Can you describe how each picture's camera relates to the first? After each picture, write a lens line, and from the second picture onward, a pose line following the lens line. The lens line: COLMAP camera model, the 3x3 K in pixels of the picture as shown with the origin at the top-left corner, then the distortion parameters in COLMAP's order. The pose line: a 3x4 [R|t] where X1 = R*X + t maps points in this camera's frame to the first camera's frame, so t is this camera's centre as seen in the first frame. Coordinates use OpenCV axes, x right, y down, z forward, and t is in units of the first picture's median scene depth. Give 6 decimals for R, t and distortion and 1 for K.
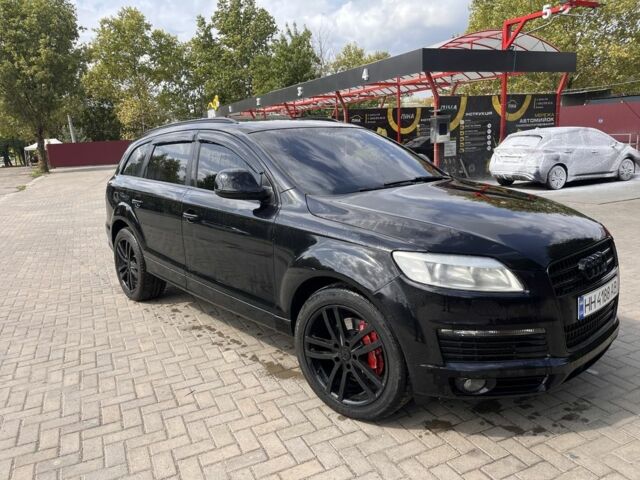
lens RADIAL K [[491.5, 0, 322.4], [0, 491.5, 244.2], [0, 0, 1]] dist [0.063982, -0.082492]
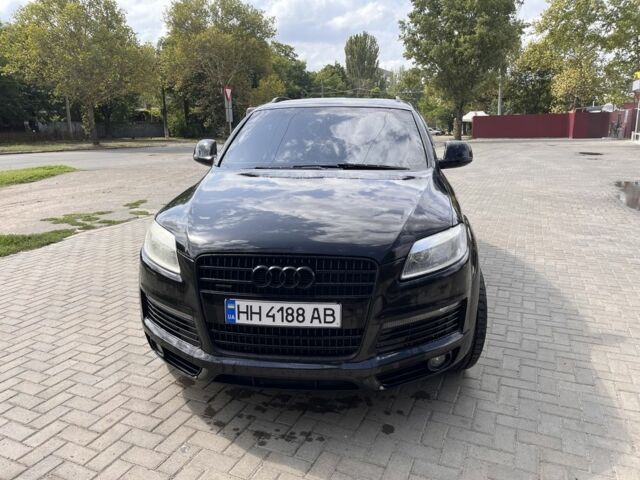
lens RADIAL K [[491.5, 0, 322.4], [0, 491.5, 244.2], [0, 0, 1]] dist [0.063982, -0.082492]
pose [[0.658529, 0.217060, -0.720572, 0.680776], [-0.179697, 0.975158, 0.129524, -0.077051], [0.730786, 0.044190, 0.681175, 0.265605]]
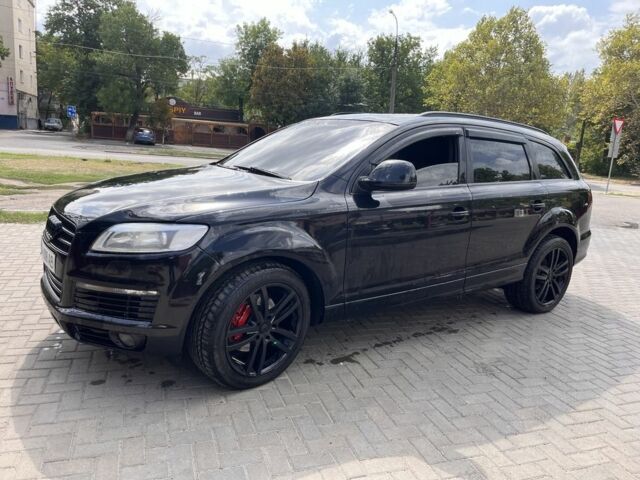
lens RADIAL K [[491.5, 0, 322.4], [0, 491.5, 244.2], [0, 0, 1]] dist [0.063982, -0.082492]
pose [[-0.121245, 0.238629, -0.963512, 0.906695], [-0.273199, 0.925162, 0.263509, -0.223874], [0.954286, 0.295180, -0.046979, 0.947024]]
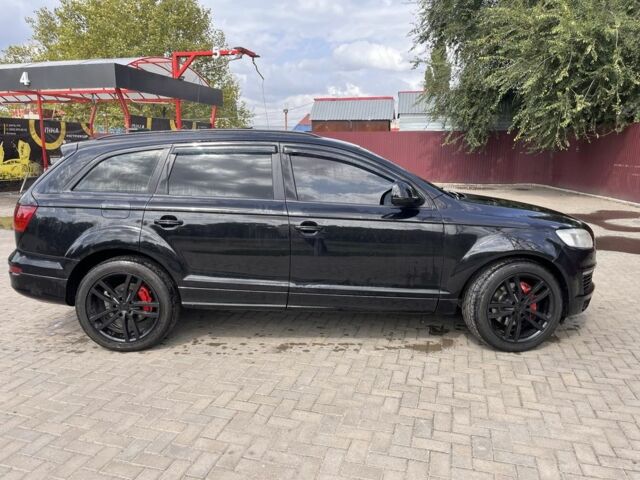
lens RADIAL K [[489.9, 0, 320.0], [0, 489.9, 240.0], [0, 0, 1]] dist [0.063089, -0.075218]
pose [[0.655621, -0.087777, 0.749971, -0.827991], [0.125664, 0.992053, 0.006256, -0.031096], [-0.744560, 0.090143, 0.661441, 0.276909]]
